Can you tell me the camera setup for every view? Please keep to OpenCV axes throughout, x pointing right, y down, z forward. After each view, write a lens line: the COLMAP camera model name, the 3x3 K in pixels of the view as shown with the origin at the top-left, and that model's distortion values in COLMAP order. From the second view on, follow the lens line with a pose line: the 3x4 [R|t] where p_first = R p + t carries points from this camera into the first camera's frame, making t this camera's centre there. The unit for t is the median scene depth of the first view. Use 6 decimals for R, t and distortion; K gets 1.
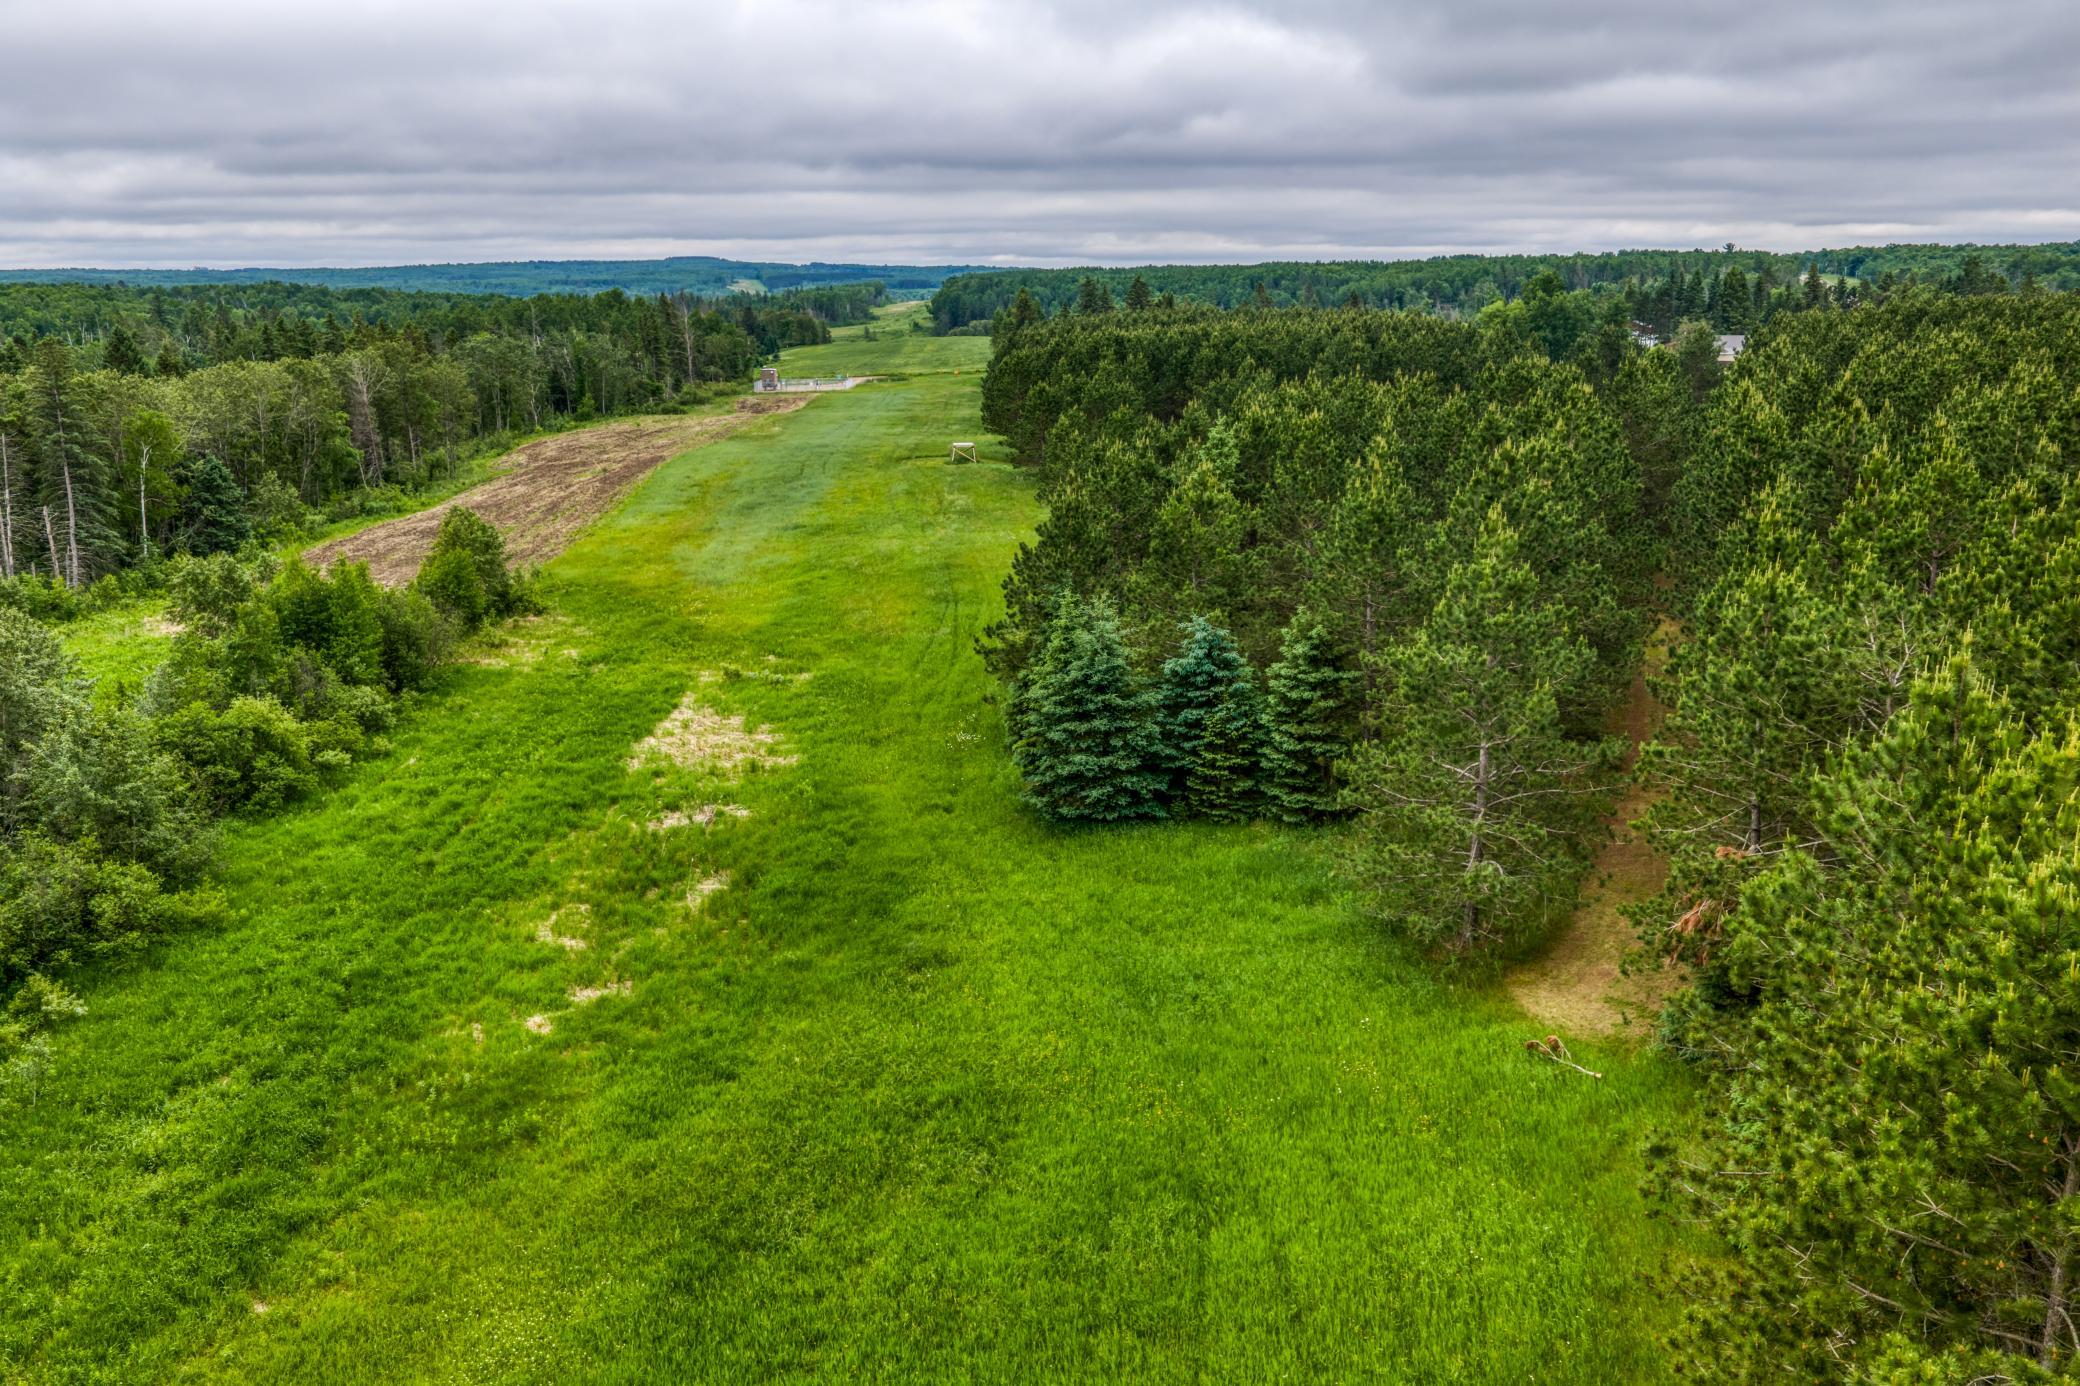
lens RADIAL K [[1721.6, 0, 1033.3], [0, 1721.6, 697.8], [0, 0, 1]] dist [0.029192, -0.039860]
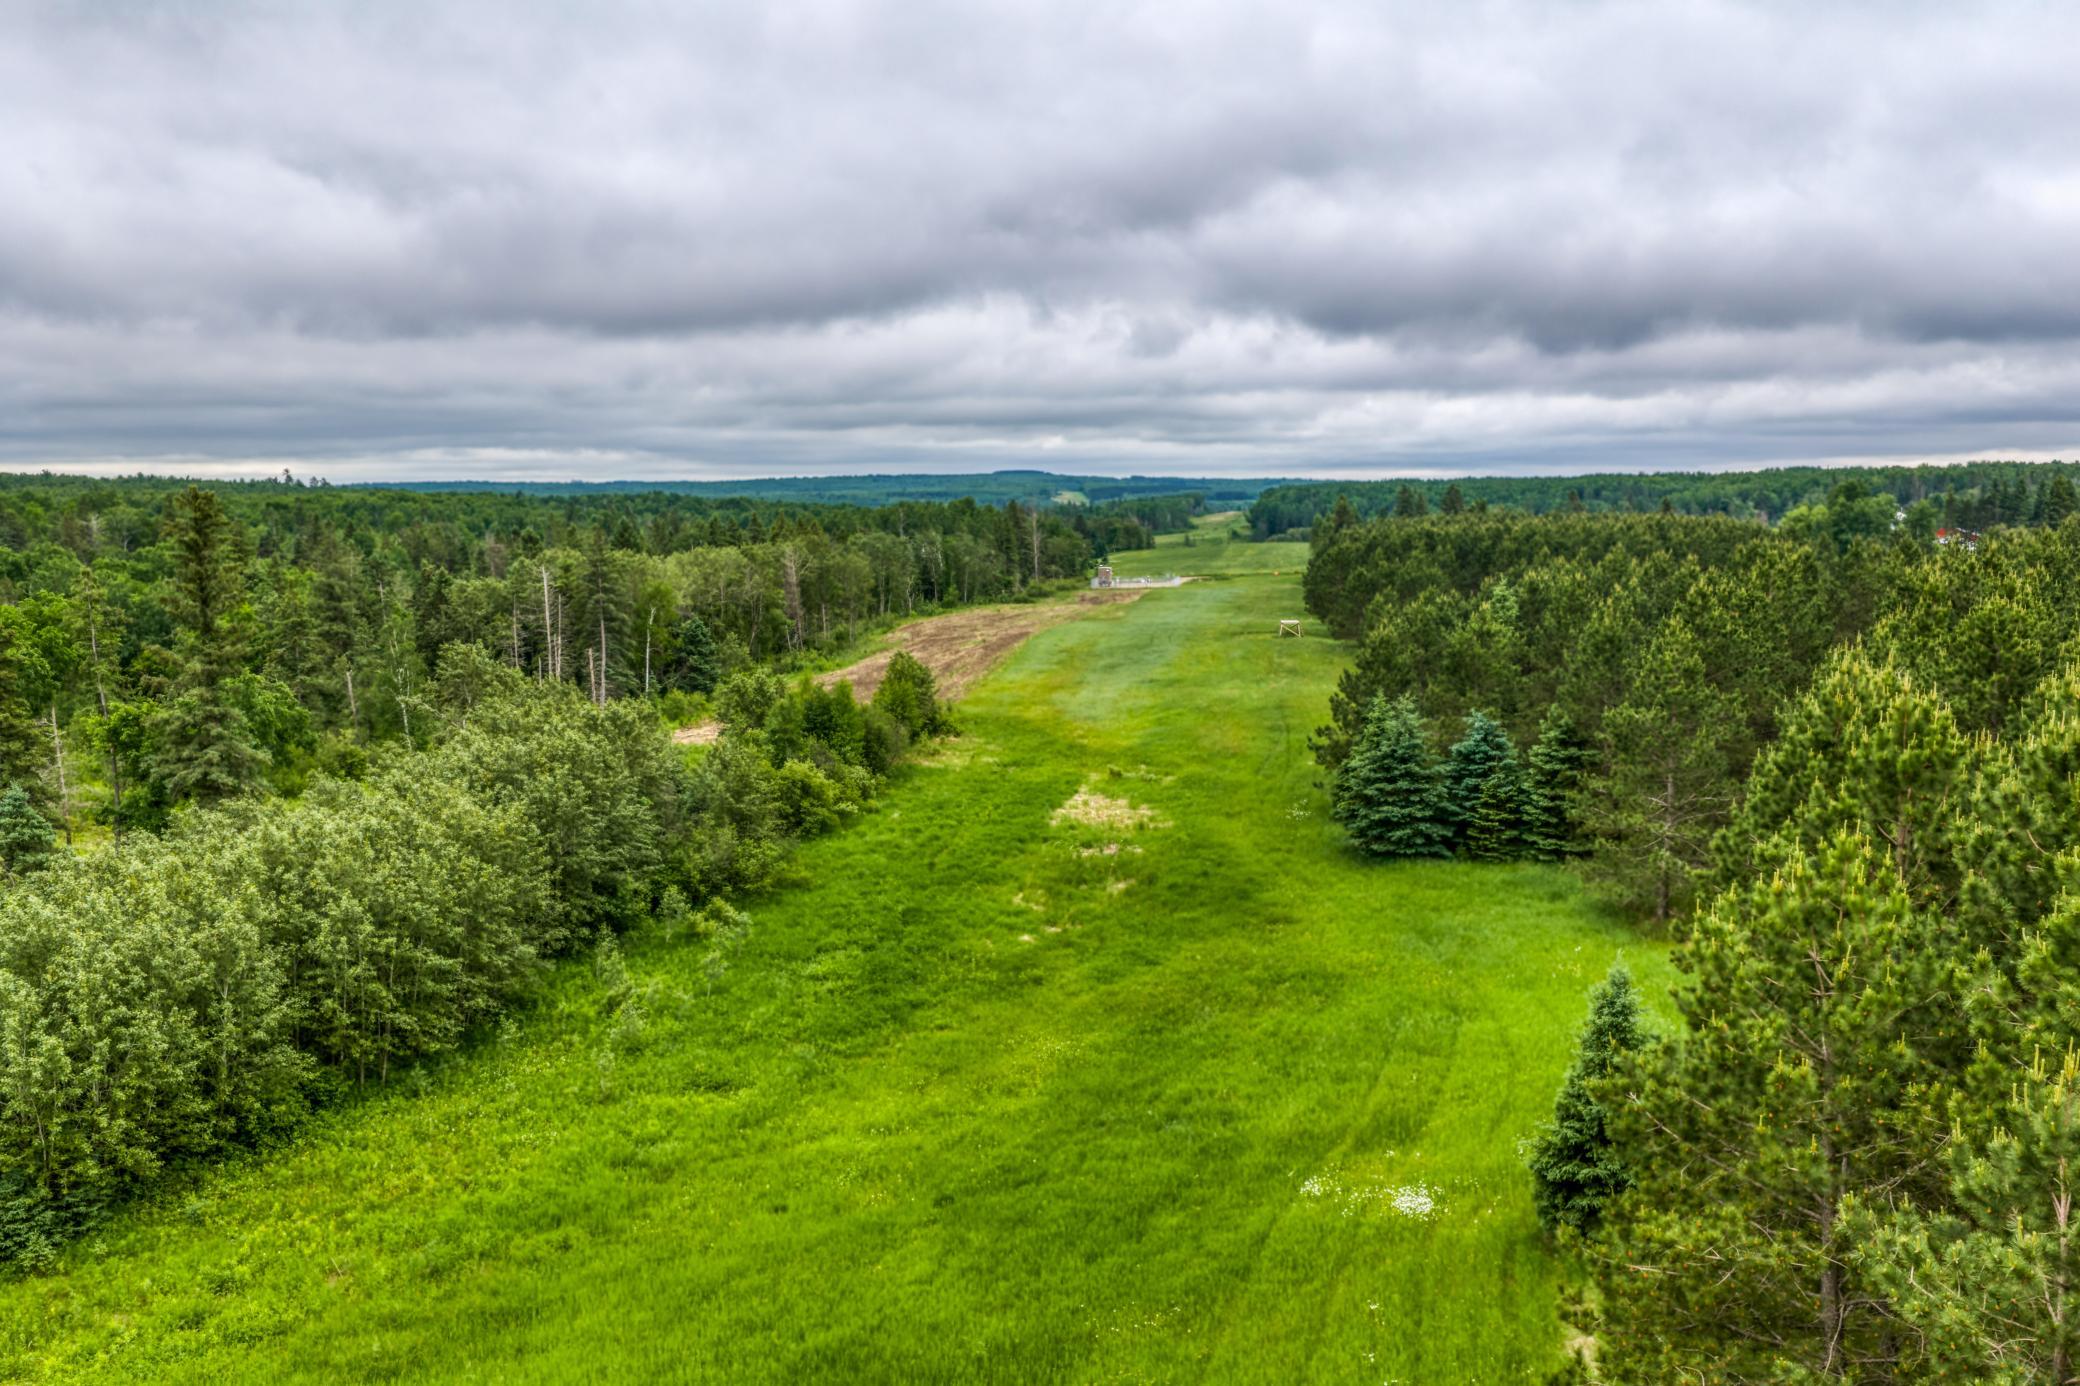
lens RADIAL K [[1721.6, 0, 1041.1], [0, 1721.6, 685.2], [0, 0, 1]] dist [0.029192, -0.039860]
pose [[0.984518, 0.020819, -0.174042, -0.006095], [-0.042531, 0.991622, -0.121972, 0.088088], [0.170045, 0.127486, 0.977155, -0.312267]]
